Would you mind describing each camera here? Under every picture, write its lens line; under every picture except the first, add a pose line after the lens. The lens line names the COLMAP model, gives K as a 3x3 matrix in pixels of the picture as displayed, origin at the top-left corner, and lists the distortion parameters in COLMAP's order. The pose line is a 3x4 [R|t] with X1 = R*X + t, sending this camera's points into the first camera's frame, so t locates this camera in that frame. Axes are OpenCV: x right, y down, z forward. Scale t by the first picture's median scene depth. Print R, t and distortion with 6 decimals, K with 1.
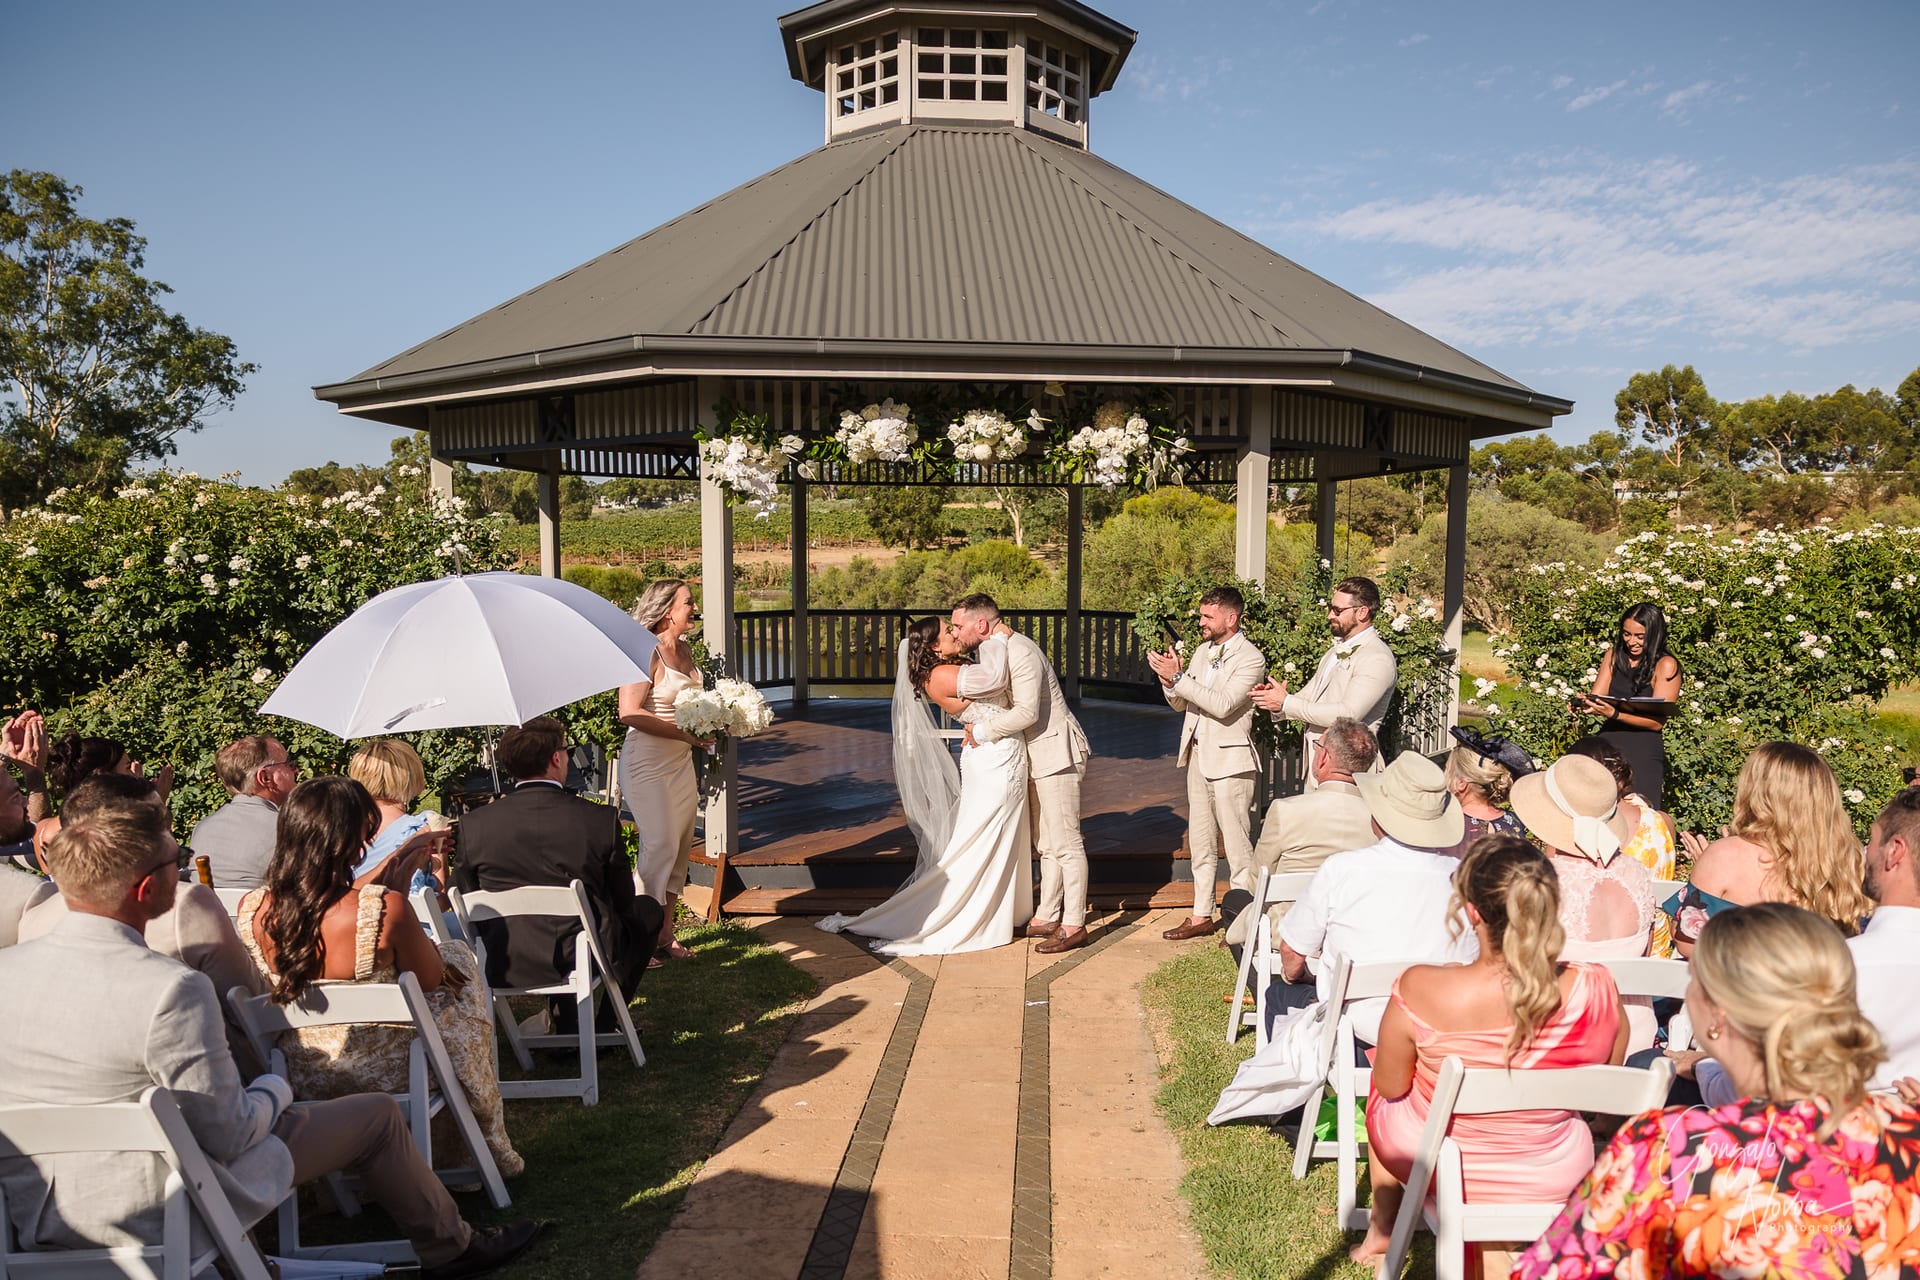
lens RADIAL K [[2021.0, 0, 960.0], [0, 2021.0, 640.0], [0, 0, 1]] dist [-0.058024, 0.012076]
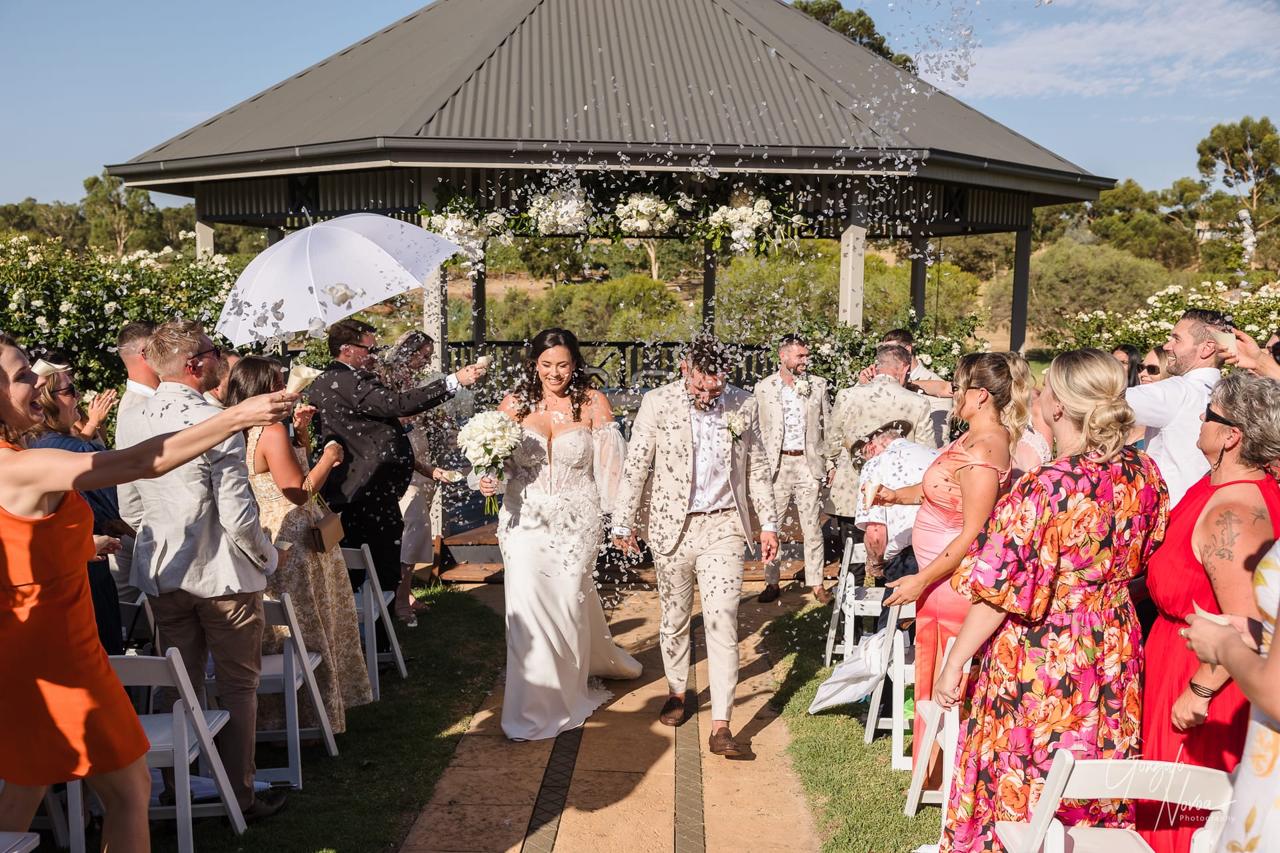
lens RADIAL K [[1347.4, 0, 640.0], [0, 1347.4, 426.5], [0, 0, 1]] dist [-0.058024, 0.012076]
pose [[0.999975, 0.006511, -0.002703, 0.013615], [-0.006410, 0.999346, 0.035591, 0.004823], [0.002933, -0.035572, 0.999363, 0.148947]]
